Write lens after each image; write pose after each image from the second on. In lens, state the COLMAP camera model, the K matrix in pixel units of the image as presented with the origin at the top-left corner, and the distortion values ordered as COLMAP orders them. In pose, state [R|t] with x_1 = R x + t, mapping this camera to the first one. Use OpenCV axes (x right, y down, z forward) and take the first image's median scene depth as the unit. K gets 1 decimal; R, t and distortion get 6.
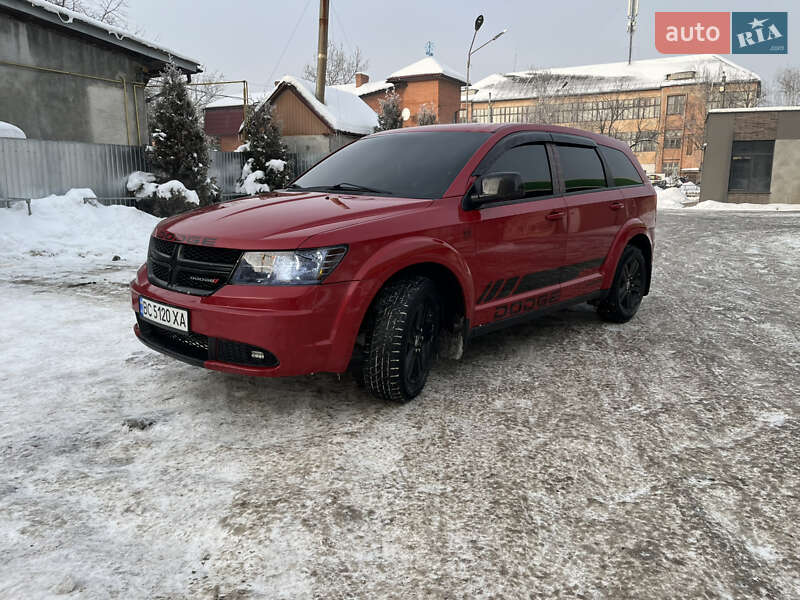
lens RADIAL K [[601.2, 0, 409.4], [0, 601.2, 291.6], [0, 0, 1]] dist [0.087049, -0.113316]
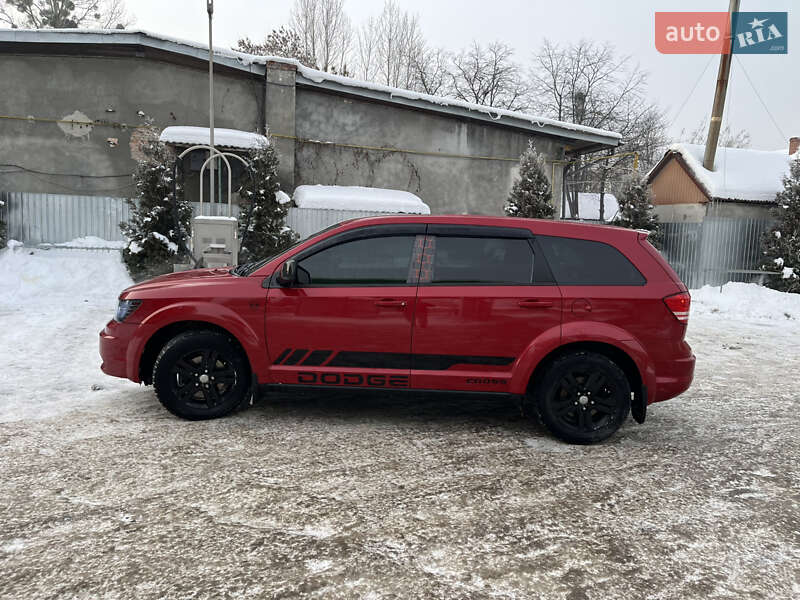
lens RADIAL K [[600.9, 0, 409.3], [0, 600.9, 294.4], [0, 0, 1]] dist [0.082386, -0.103493]
pose [[0.654376, 0.102892, -0.749136, 0.791669], [-0.171784, 0.985024, -0.014765, -0.098249], [0.736398, 0.138351, 0.662251, 0.247904]]
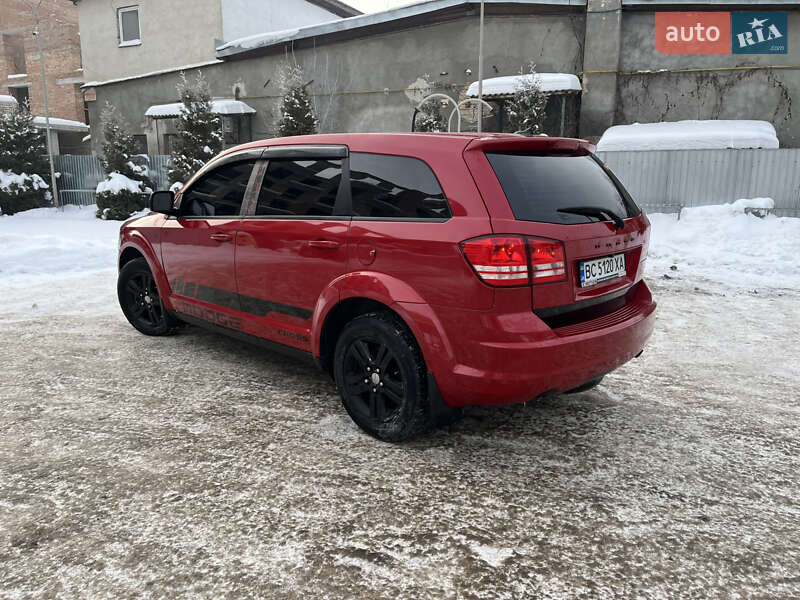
lens RADIAL K [[600.9, 0, 404.4], [0, 600.9, 305.0], [0, 0, 1]] dist [0.082386, -0.103493]
pose [[-0.029037, 0.201452, -0.979068, 0.912454], [-0.184545, 0.961563, 0.203324, -0.205250], [0.982395, 0.186586, 0.009257, 0.984361]]
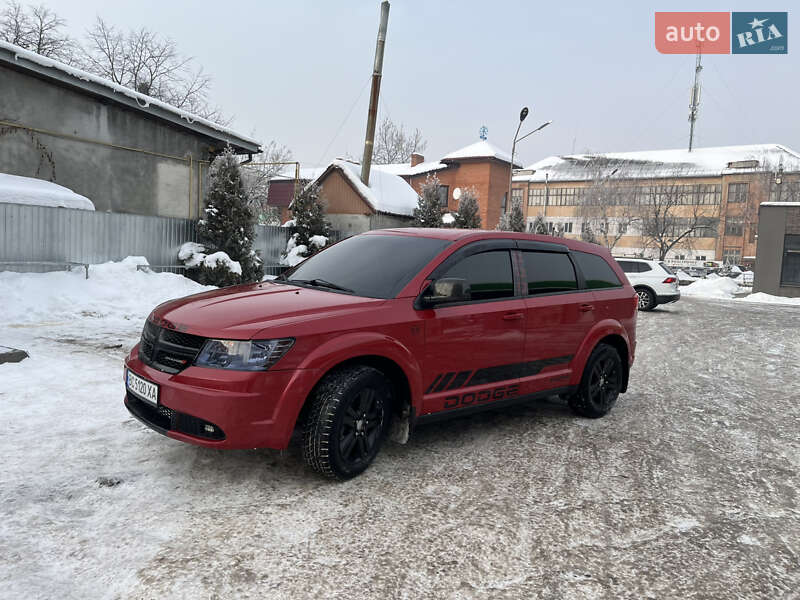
lens RADIAL K [[600.9, 0, 409.8], [0, 600.9, 299.2], [0, 0, 1]] dist [0.082386, -0.103493]
pose [[0.994464, 0.053843, -0.090240, 0.114960], [-0.062921, 0.992897, -0.100980, -0.025235], [0.084162, 0.106099, 0.990787, -0.075778]]
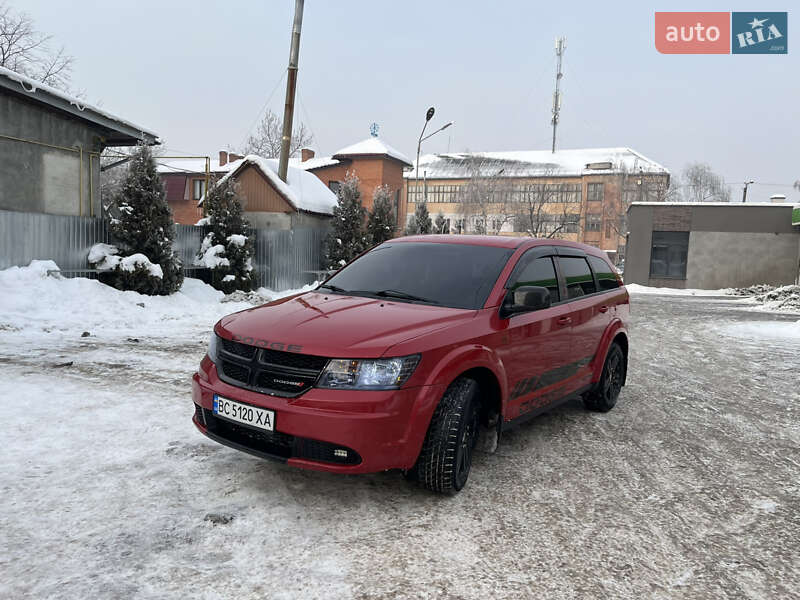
lens RADIAL K [[601.2, 0, 410.6], [0, 601.2, 300.3], [0, 0, 1]] dist [0.087049, -0.113316]
pose [[0.992722, 0.027821, 0.117169, -0.135576], [-0.016116, 0.994889, -0.099685, -0.033936], [-0.119343, 0.097071, 0.988096, -0.070571]]
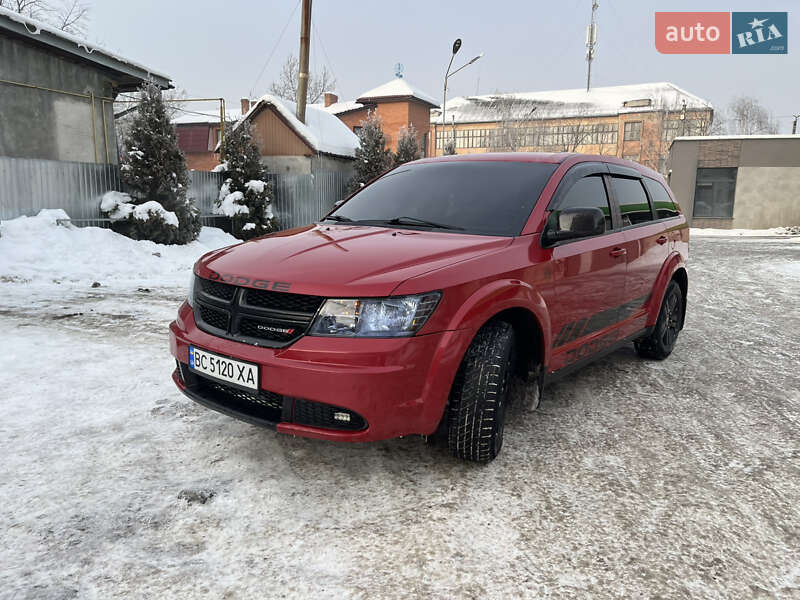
lens RADIAL K [[601.2, 0, 409.5], [0, 601.2, 301.5], [0, 0, 1]] dist [0.087049, -0.113316]
pose [[0.997816, 0.001162, 0.066042, -0.109332], [-0.000090, 0.999868, -0.016237, -0.024790], [-0.066052, 0.016195, 0.997685, 0.061251]]
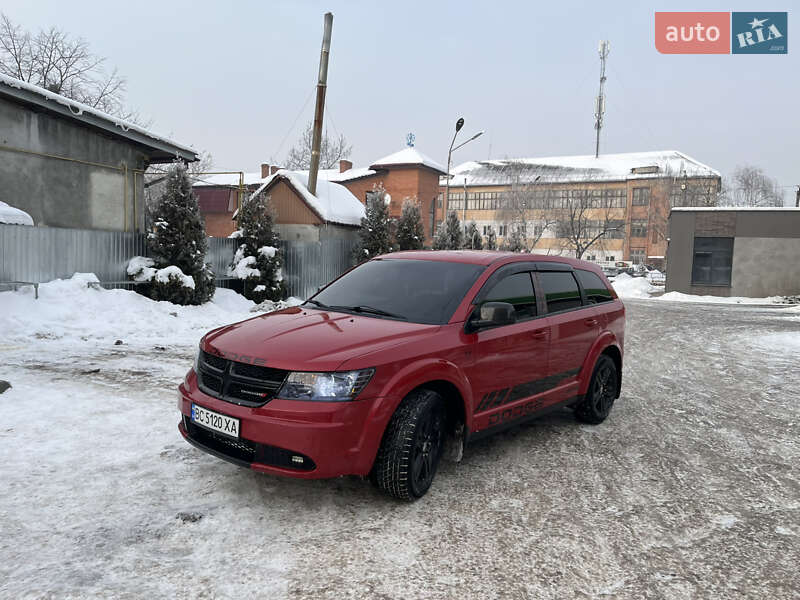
lens RADIAL K [[601.2, 0, 402.8], [0, 601.2, 297.1], [0, 0, 1]] dist [0.087049, -0.113316]
pose [[0.999070, 0.028765, 0.032125, -0.047296], [-0.024900, 0.993073, -0.114831, -0.042341], [-0.035206, 0.113925, 0.992865, -0.120589]]
